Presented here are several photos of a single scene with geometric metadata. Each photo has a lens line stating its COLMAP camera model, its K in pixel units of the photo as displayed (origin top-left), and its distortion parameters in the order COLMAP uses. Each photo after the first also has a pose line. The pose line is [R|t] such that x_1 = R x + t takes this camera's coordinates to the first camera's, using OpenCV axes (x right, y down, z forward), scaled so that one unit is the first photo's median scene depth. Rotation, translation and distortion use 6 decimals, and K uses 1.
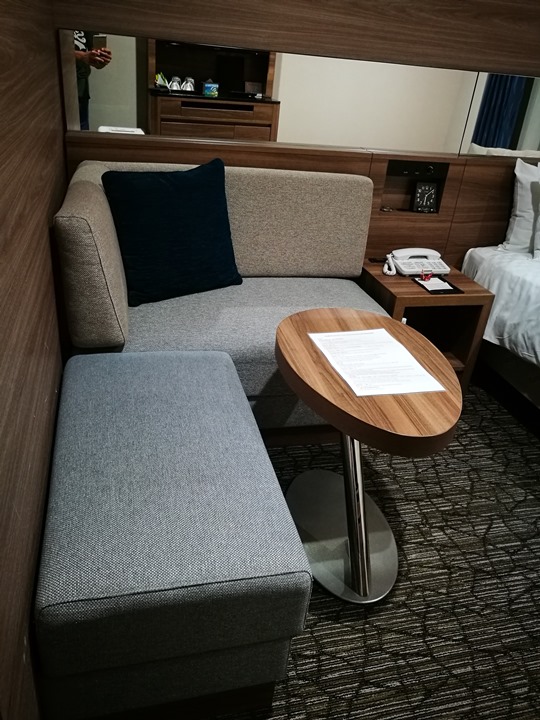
lens RADIAL K [[555.4, 0, 269.8], [0, 555.4, 360.5], [0, 0, 1]] dist [-0.005877, 0.016929]
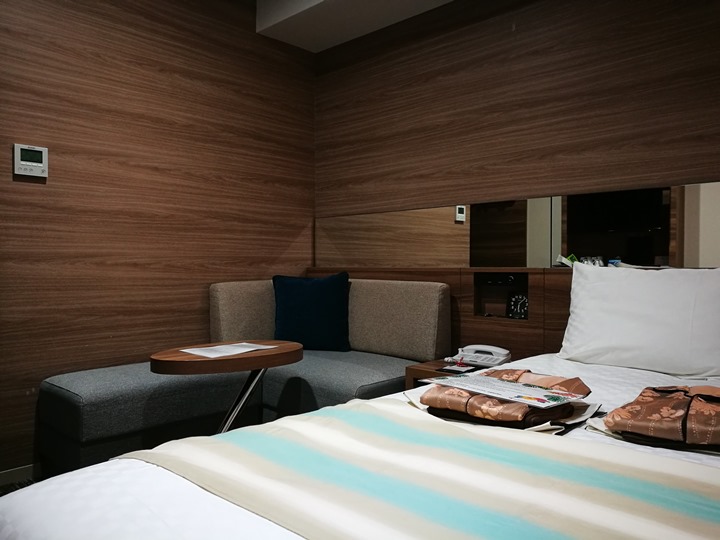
lens RADIAL K [[555.4, 0, 360.2], [0, 555.4, 269.1], [0, 0, 1]] dist [-0.005877, 0.016929]
pose [[0.521154, -0.084122, -0.849307, 1.062306], [-0.374964, 0.871376, -0.316394, 0.099573], [0.766682, 0.483349, 0.422578, 0.291803]]
